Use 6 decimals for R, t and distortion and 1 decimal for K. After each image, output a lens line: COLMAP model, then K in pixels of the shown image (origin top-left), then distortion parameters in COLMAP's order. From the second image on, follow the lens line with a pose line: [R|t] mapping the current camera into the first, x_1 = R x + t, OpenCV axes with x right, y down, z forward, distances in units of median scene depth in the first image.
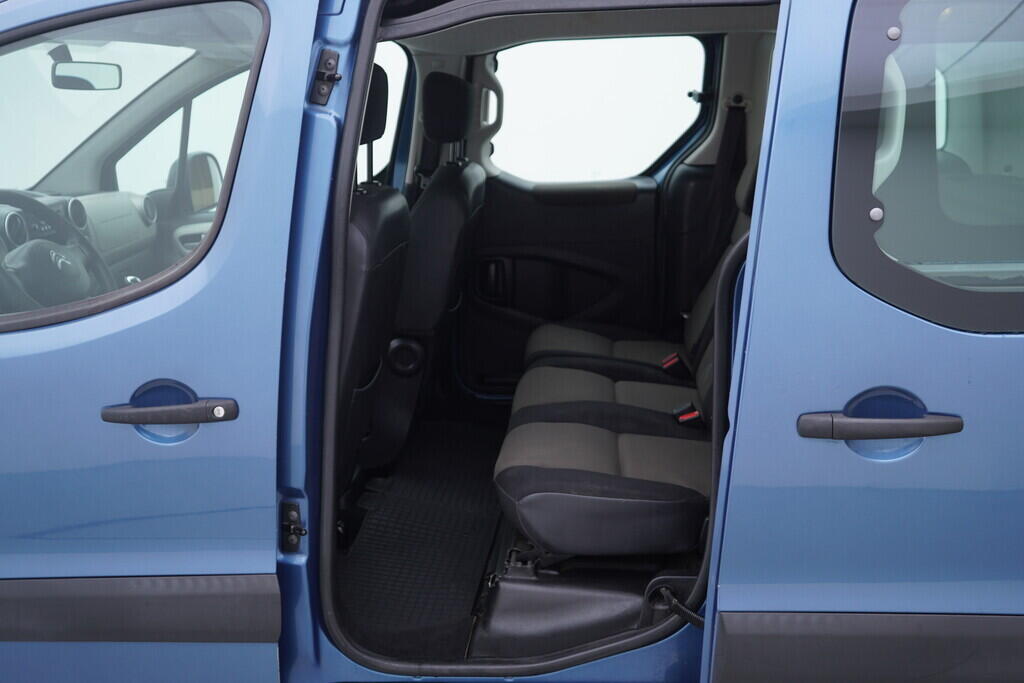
lens RADIAL K [[1082.1, 0, 512.0], [0, 1082.1, 341.5], [0, 0, 1]] dist [0.007036, 0.007599]
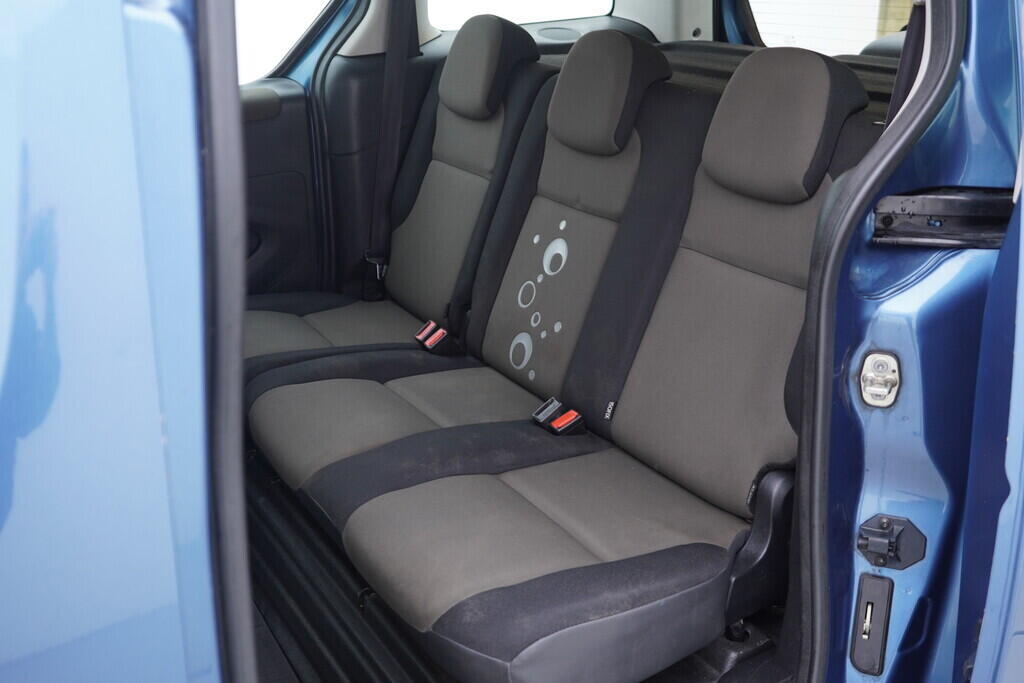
lens RADIAL K [[1082.1, 0, 512.0], [0, 1082.1, 341.5], [0, 0, 1]] dist [0.007036, 0.007599]
pose [[0.825753, -0.216724, 0.520733, -0.172358], [0.160439, 0.975348, 0.151513, -0.072696], [-0.540732, -0.041566, 0.840167, 0.337622]]
